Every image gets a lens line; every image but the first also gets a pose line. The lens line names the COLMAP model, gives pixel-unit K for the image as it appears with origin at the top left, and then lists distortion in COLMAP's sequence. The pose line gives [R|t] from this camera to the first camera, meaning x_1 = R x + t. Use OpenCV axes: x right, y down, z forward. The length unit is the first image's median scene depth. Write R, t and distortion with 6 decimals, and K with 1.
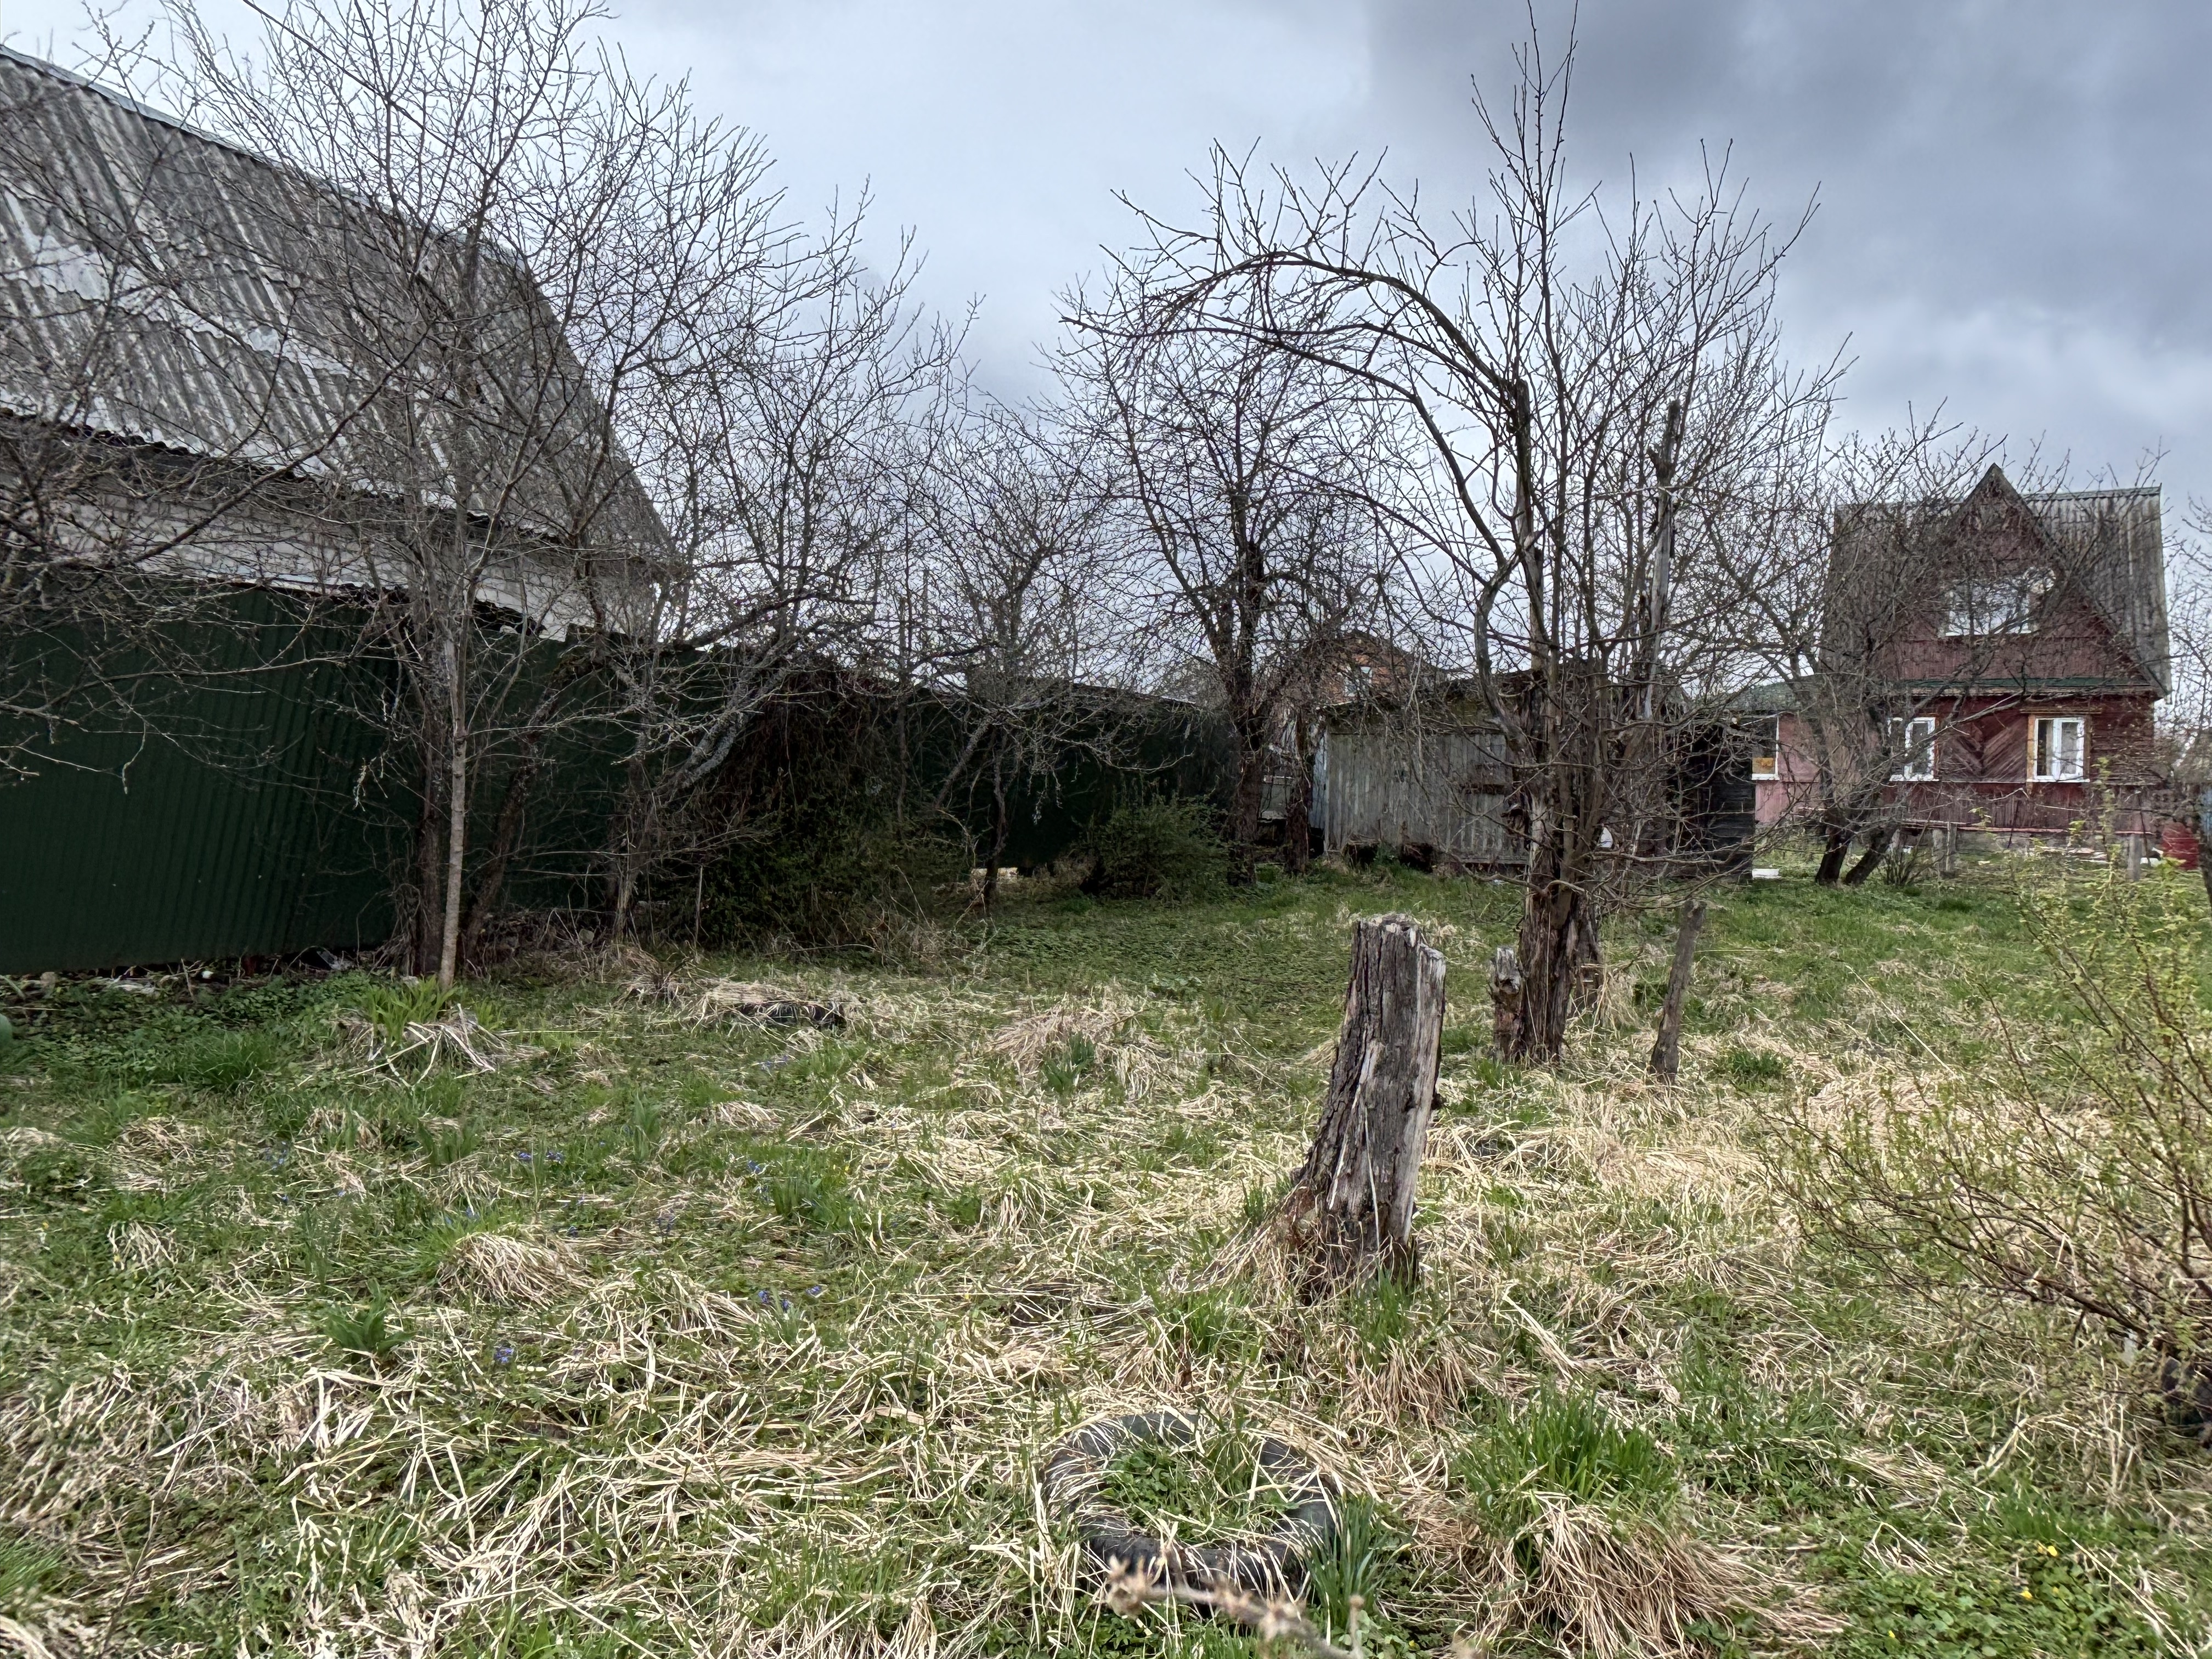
lens RADIAL K [[1499.3, 0, 1106.0], [0, 1499.3, 829.5], [0, 0, 1]] dist [0.051639, -0.000201]
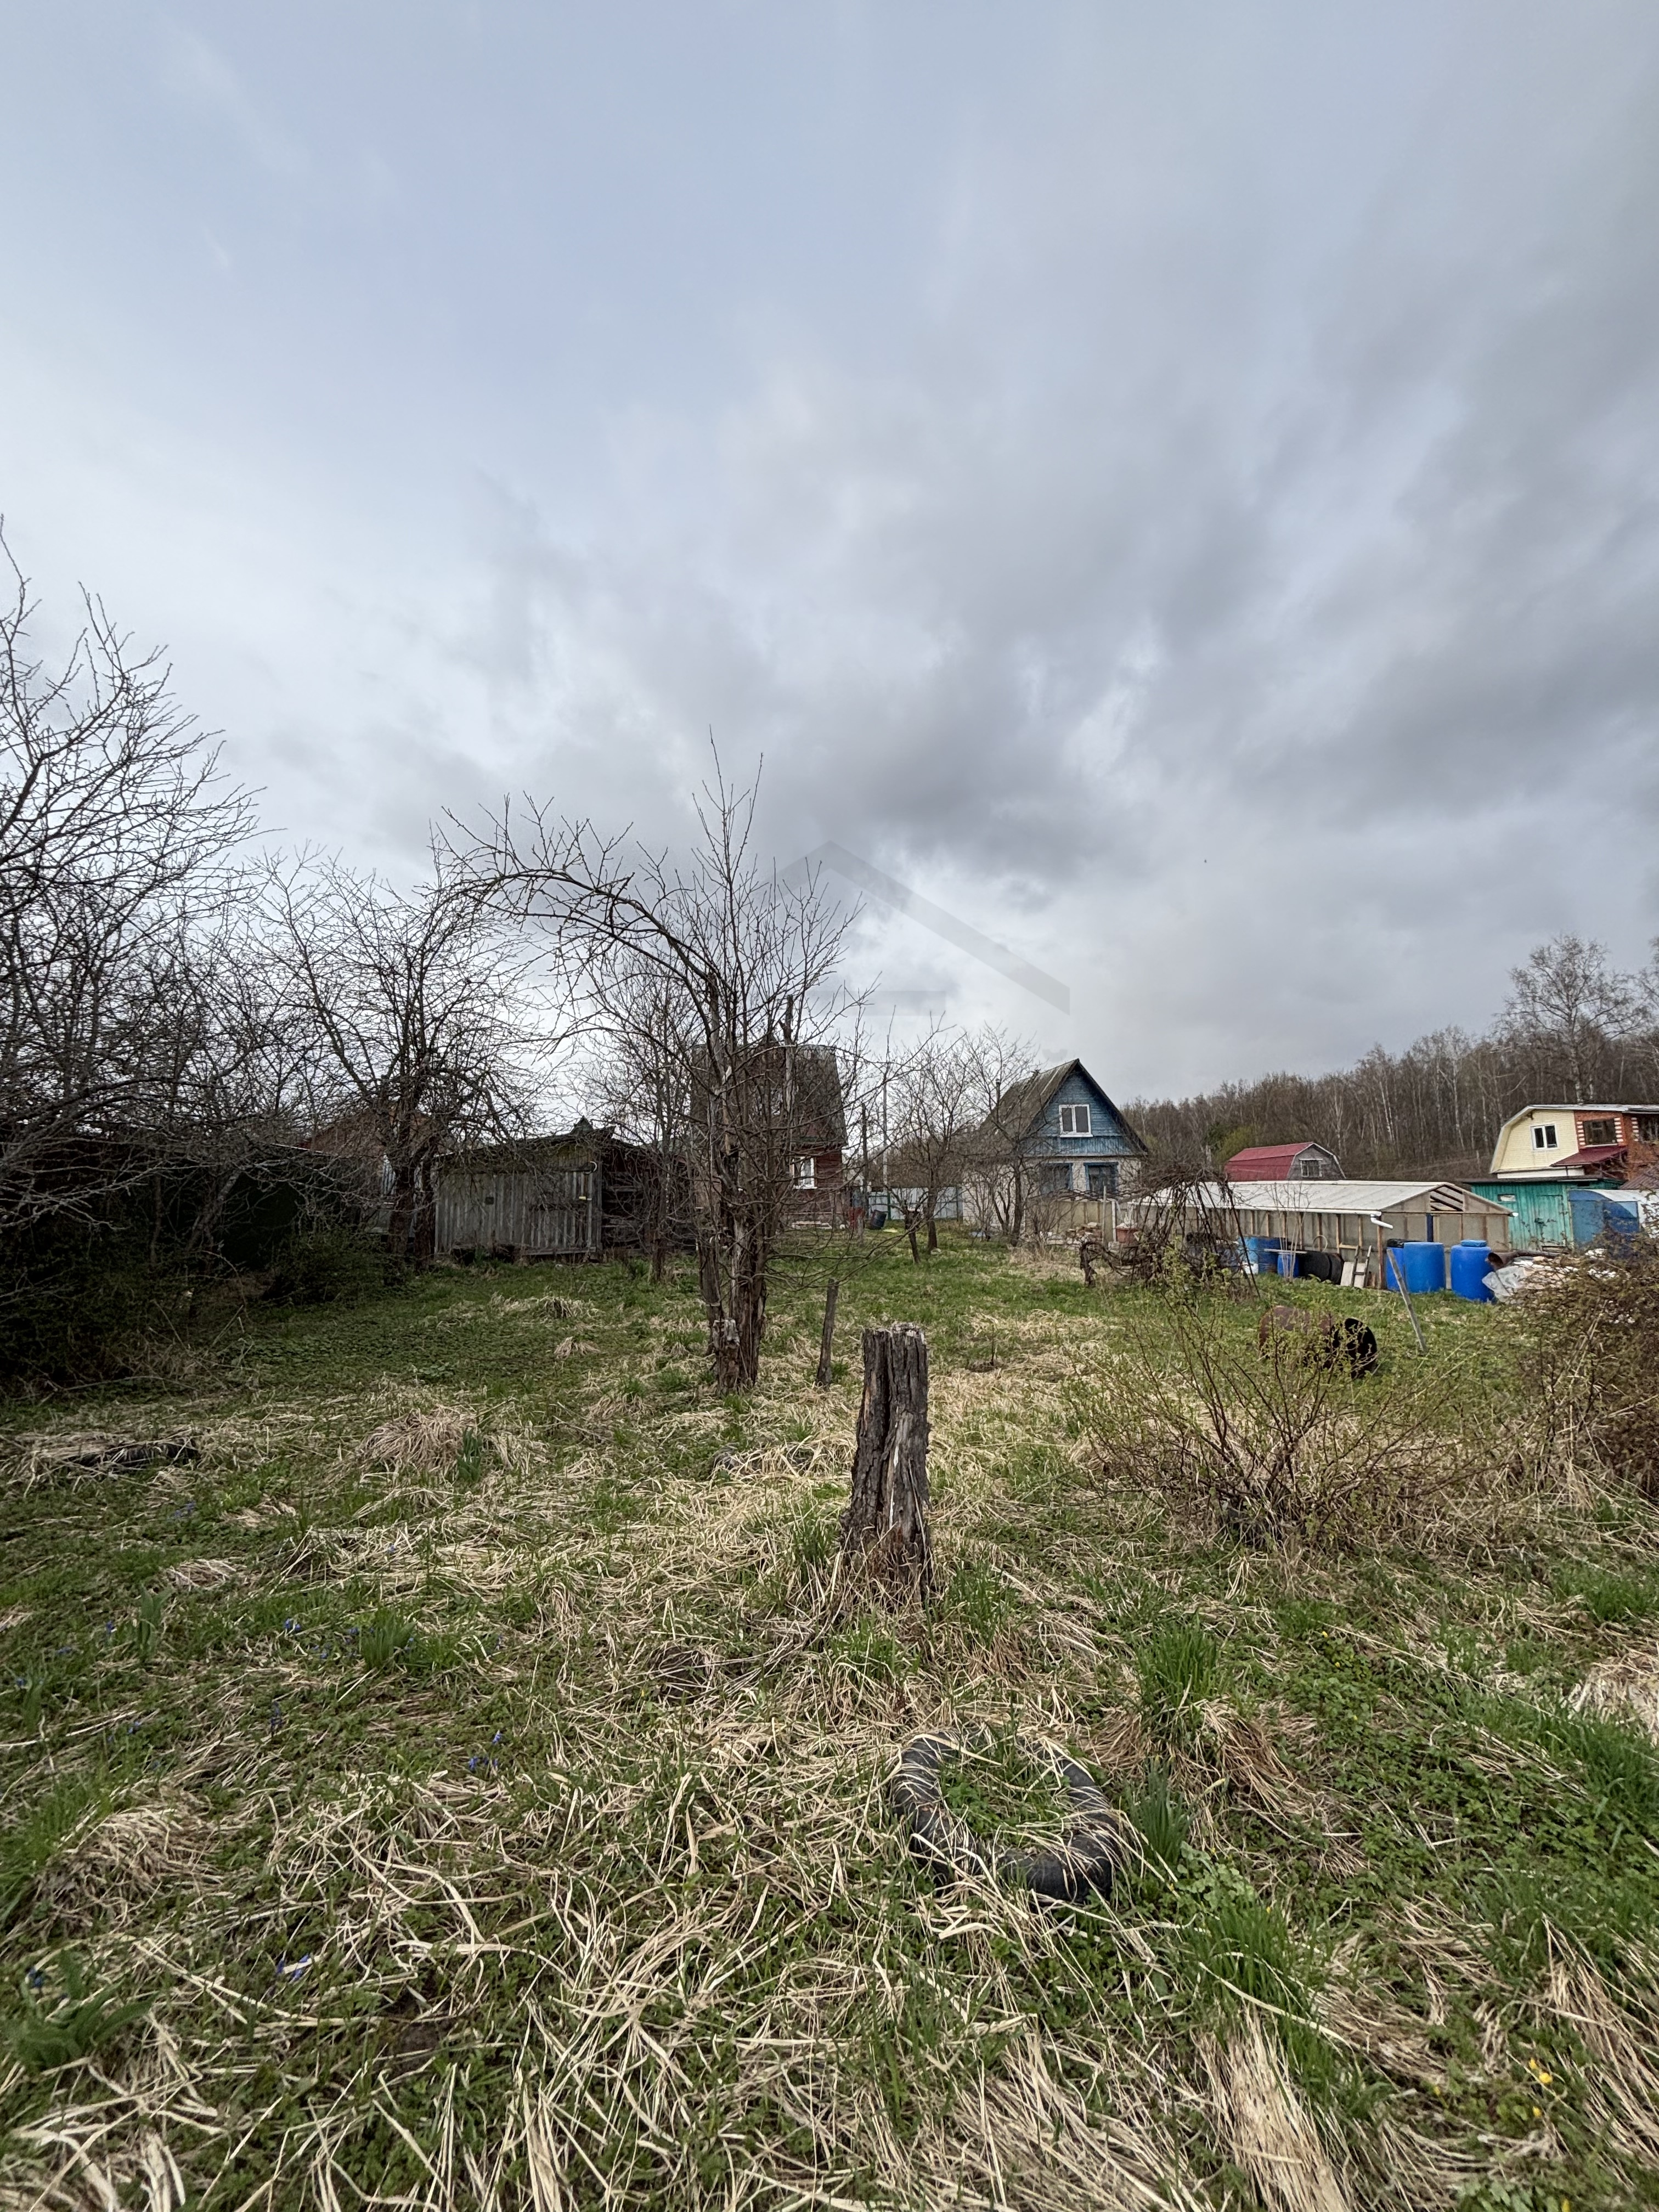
lens RADIAL K [[894.6, 0, 832.8], [0, 894.6, 1110.3], [0, 0, 1]] dist [0.002736, 0.000593]
pose [[0.796752, 0.023089, 0.603865, -0.208625], [0.051814, 0.992980, -0.106332, -0.032467], [-0.602081, 0.116009, 0.789962, 0.152269]]
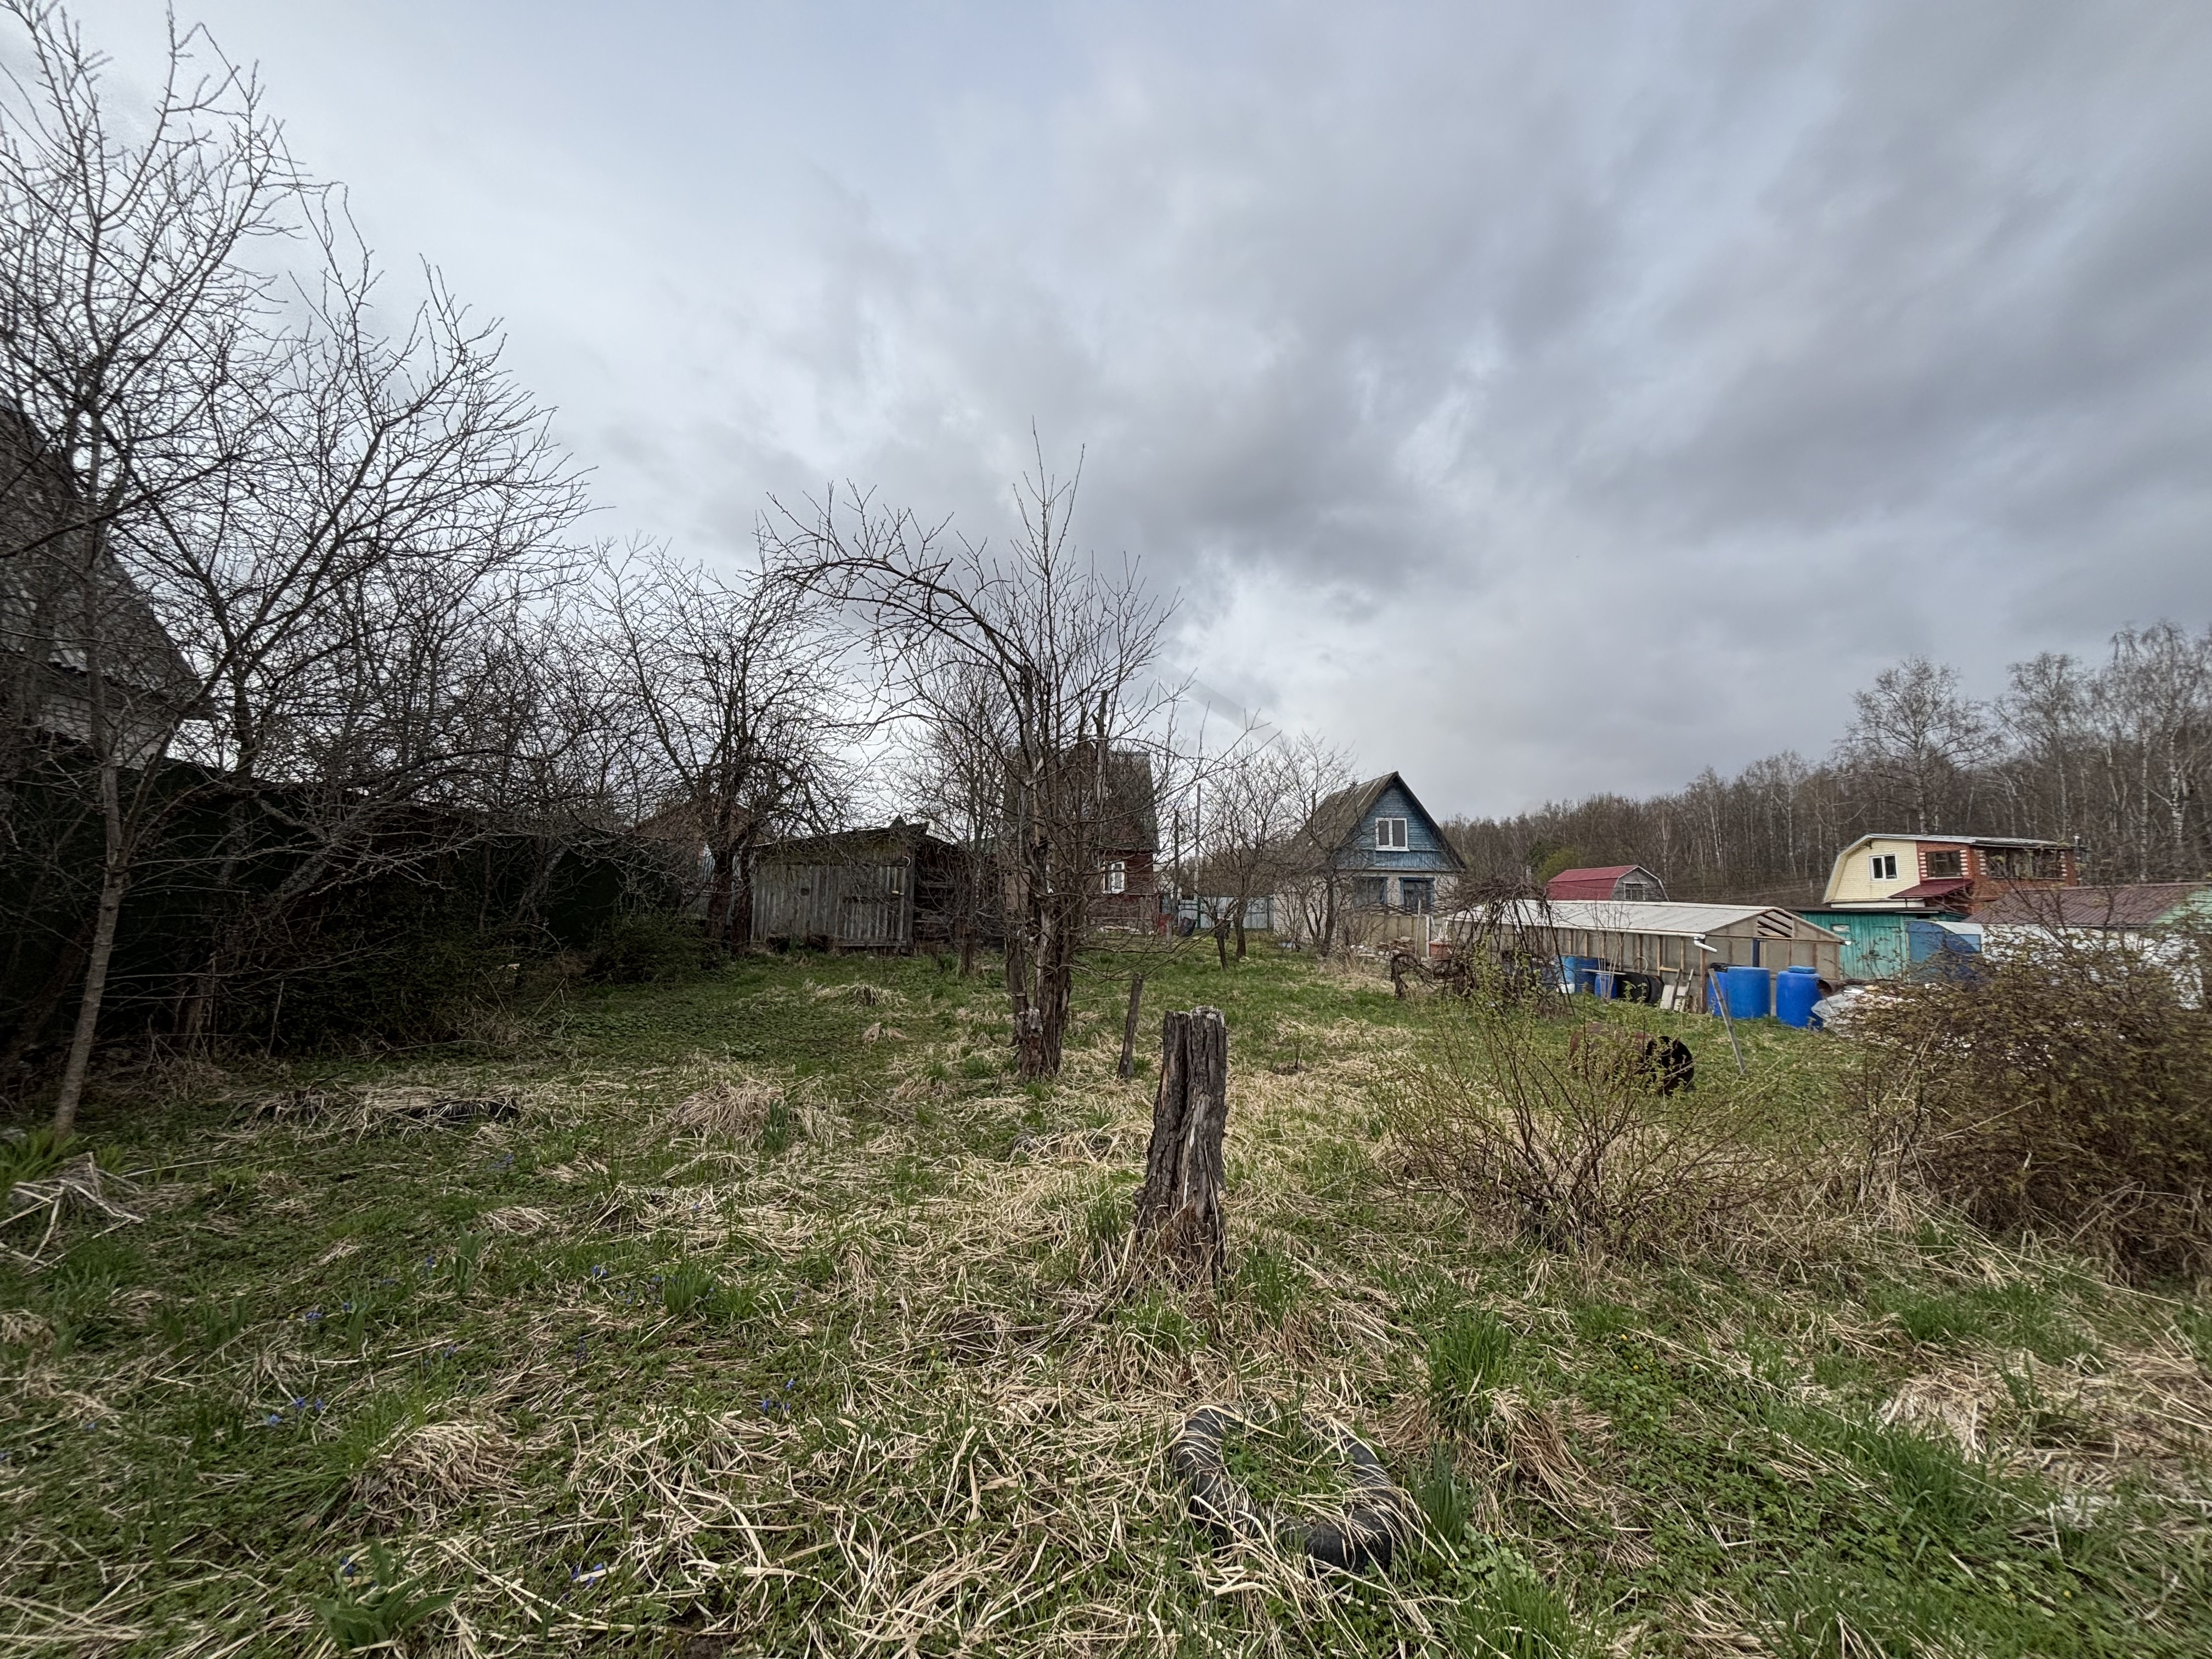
lens RADIAL K [[895.5, 0, 1106.0], [0, 895.5, 829.5], [0, 0, 1]] dist [-0.002387, 0.003124]
pose [[0.822090, 0.040540, 0.567912, -0.204692], [0.015993, 0.995424, -0.094209, -0.018462], [-0.569133, 0.086531, 0.817680, 0.152472]]
